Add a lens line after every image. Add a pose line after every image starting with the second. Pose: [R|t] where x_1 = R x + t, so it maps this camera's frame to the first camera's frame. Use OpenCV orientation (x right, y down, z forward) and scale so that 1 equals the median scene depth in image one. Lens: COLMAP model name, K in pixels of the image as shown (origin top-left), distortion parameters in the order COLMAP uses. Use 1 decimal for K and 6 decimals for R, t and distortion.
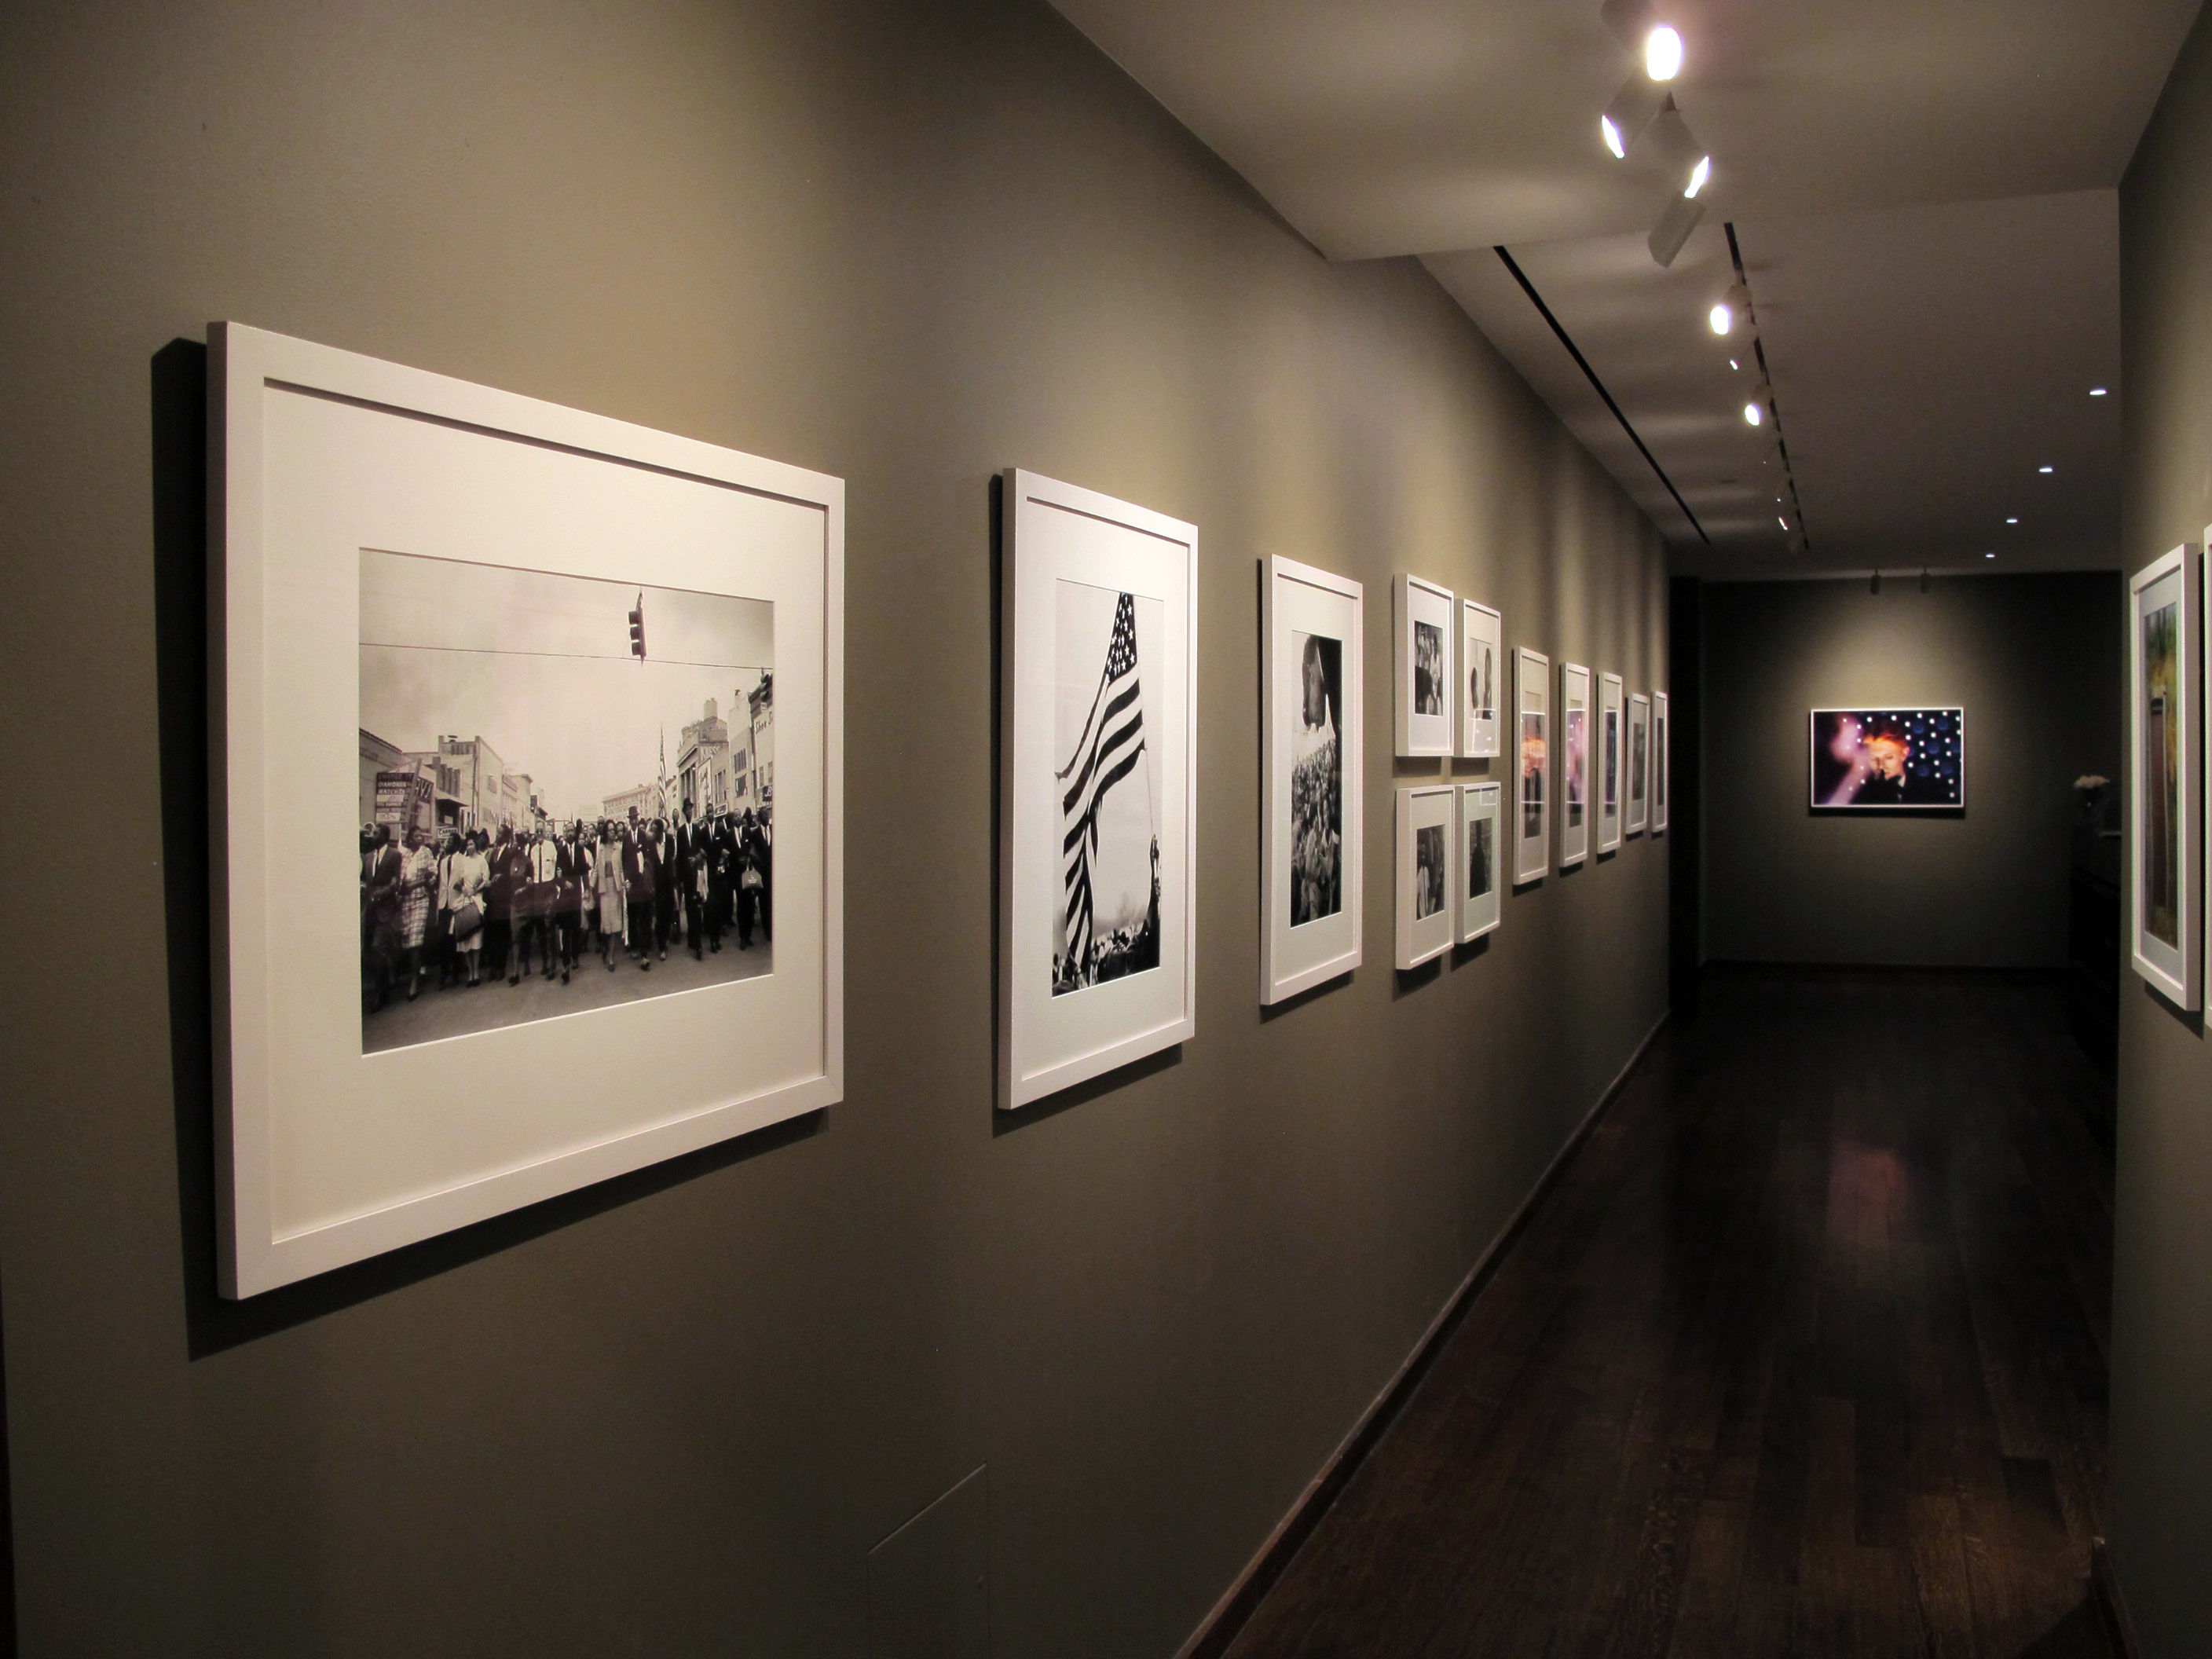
lens RADIAL K [[1701.0, 0, 1108.6], [0, 1701.0, 814.3], [0, 0, 1]] dist [-0.087873, 0.005856]
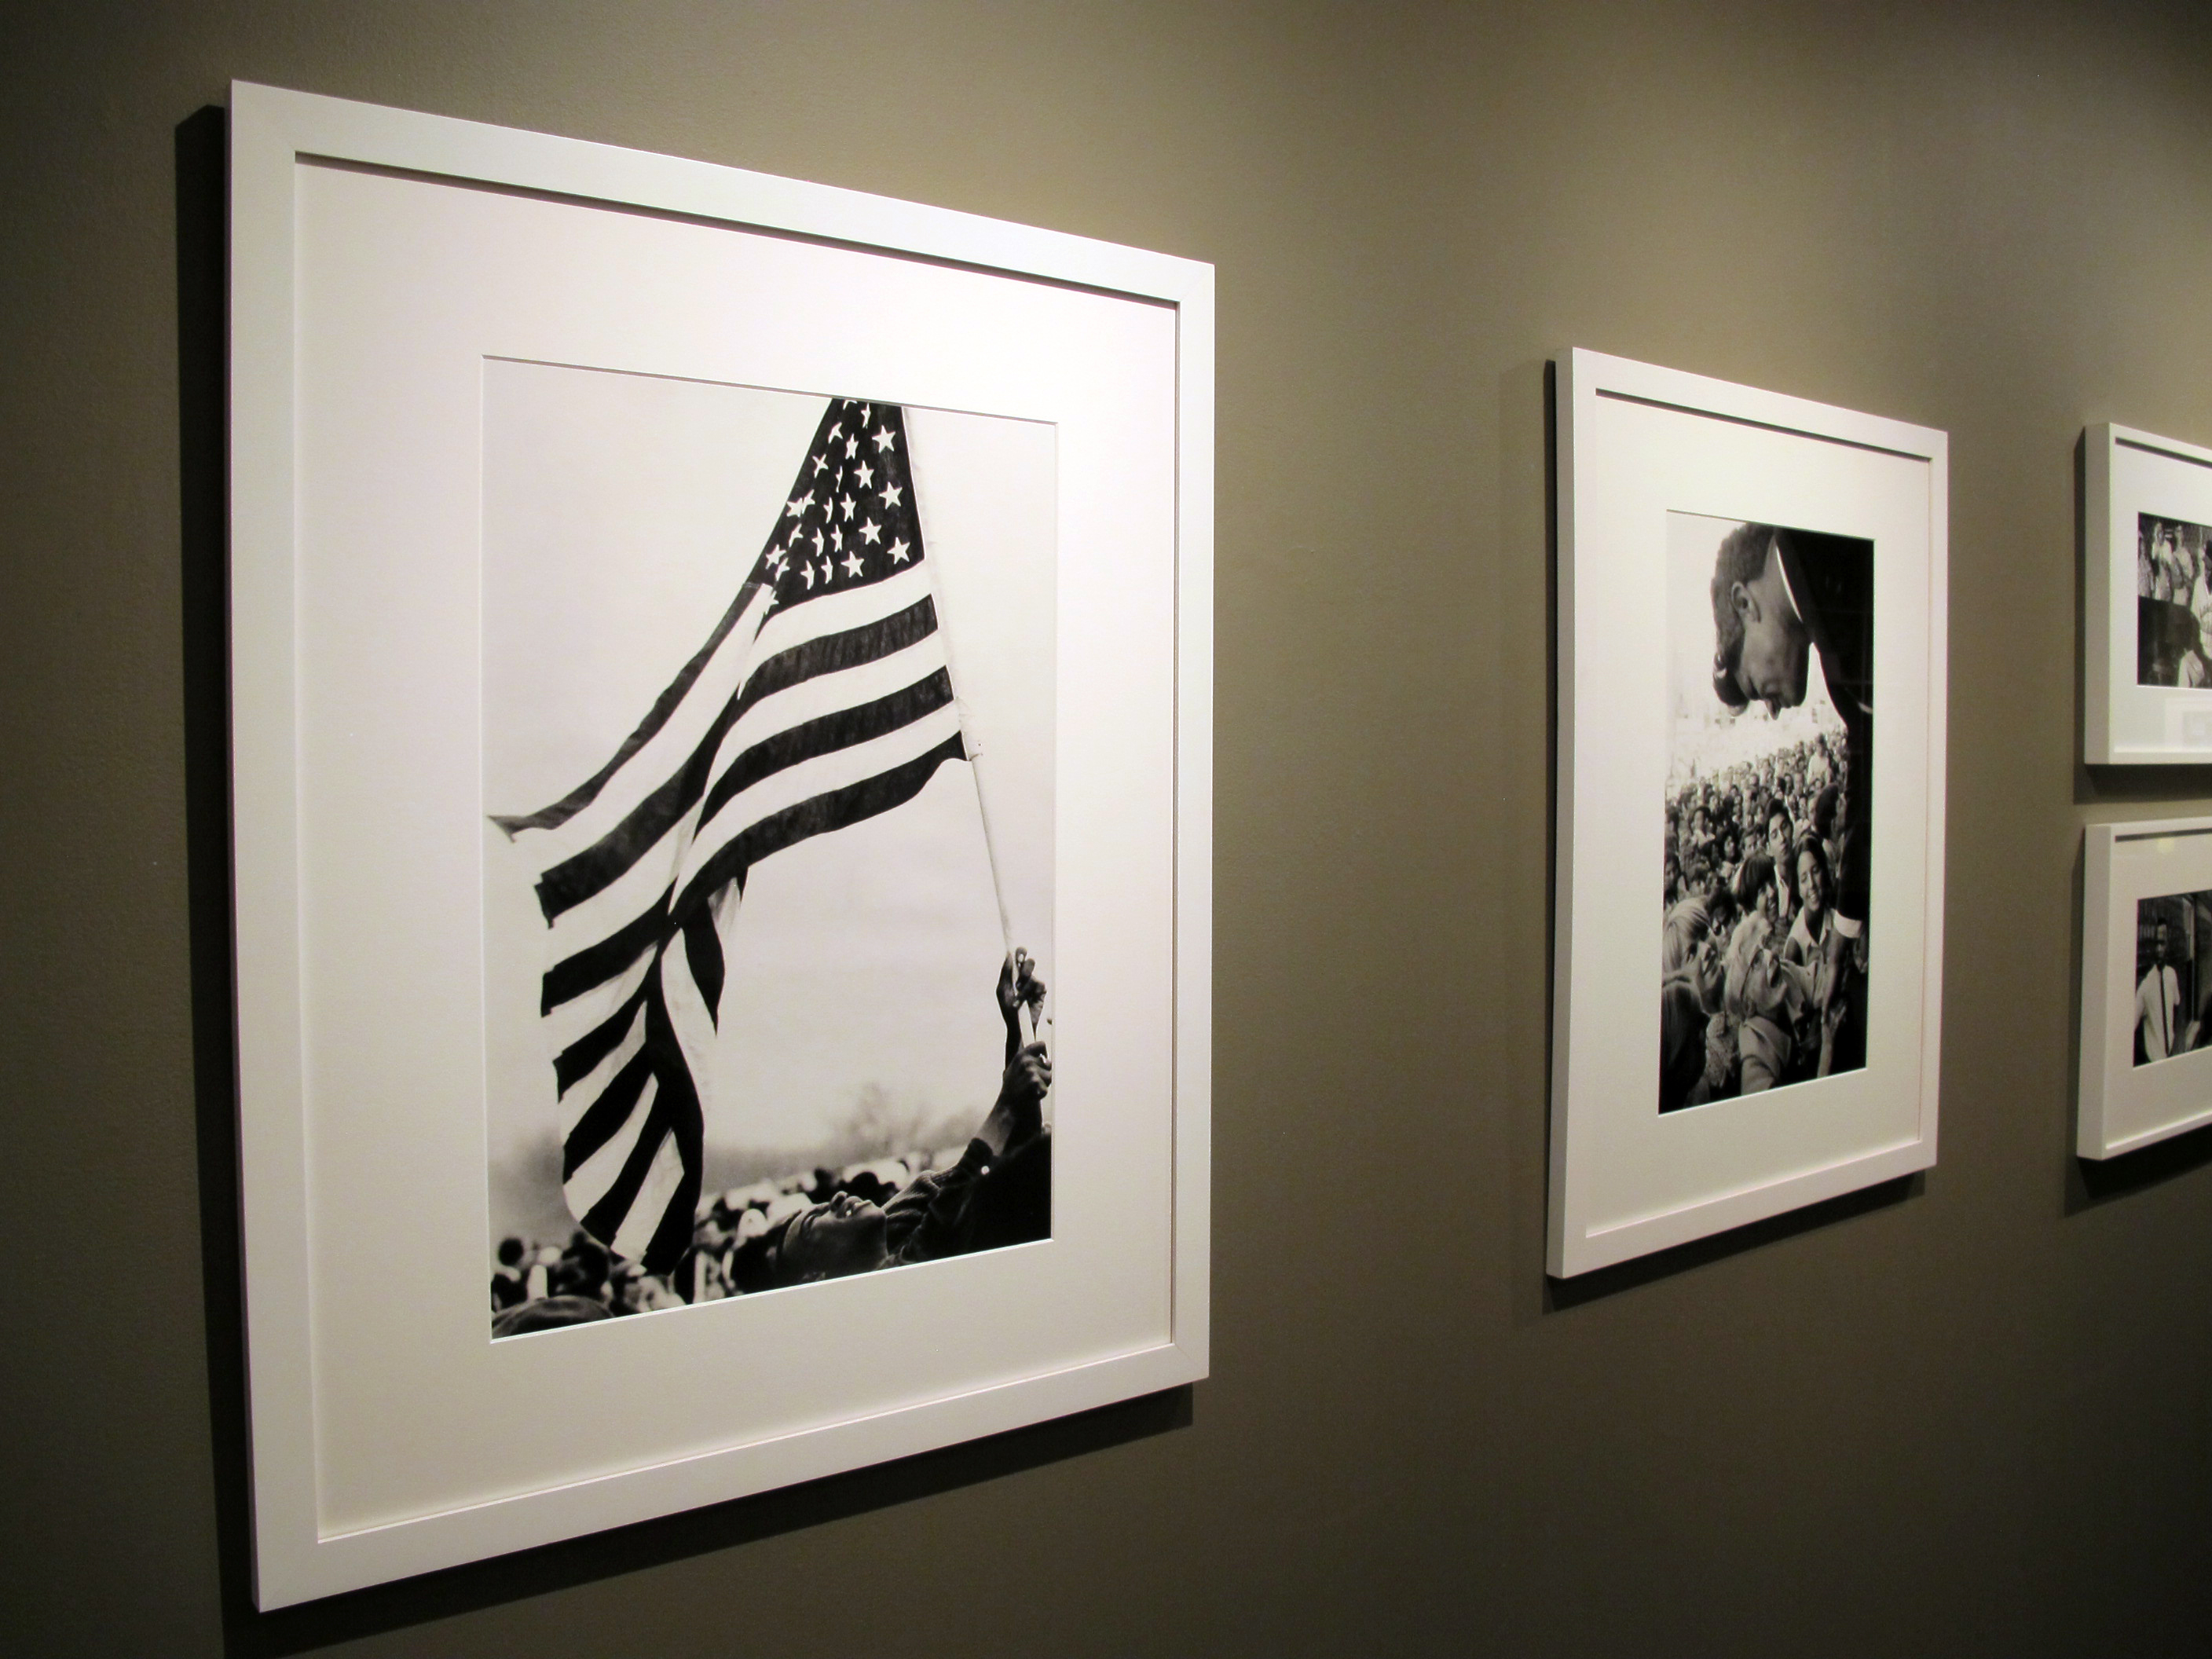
lens RADIAL K [[1701.0, 0, 1166.4], [0, 1701.0, 844.7], [0, 0, 1]] dist [-0.087873, 0.005856]
pose [[0.868116, 0.021726, -0.495886, 0.218632], [-0.013385, 0.999703, 0.020367, -0.019258], [0.496181, -0.011044, 0.868149, 0.491247]]
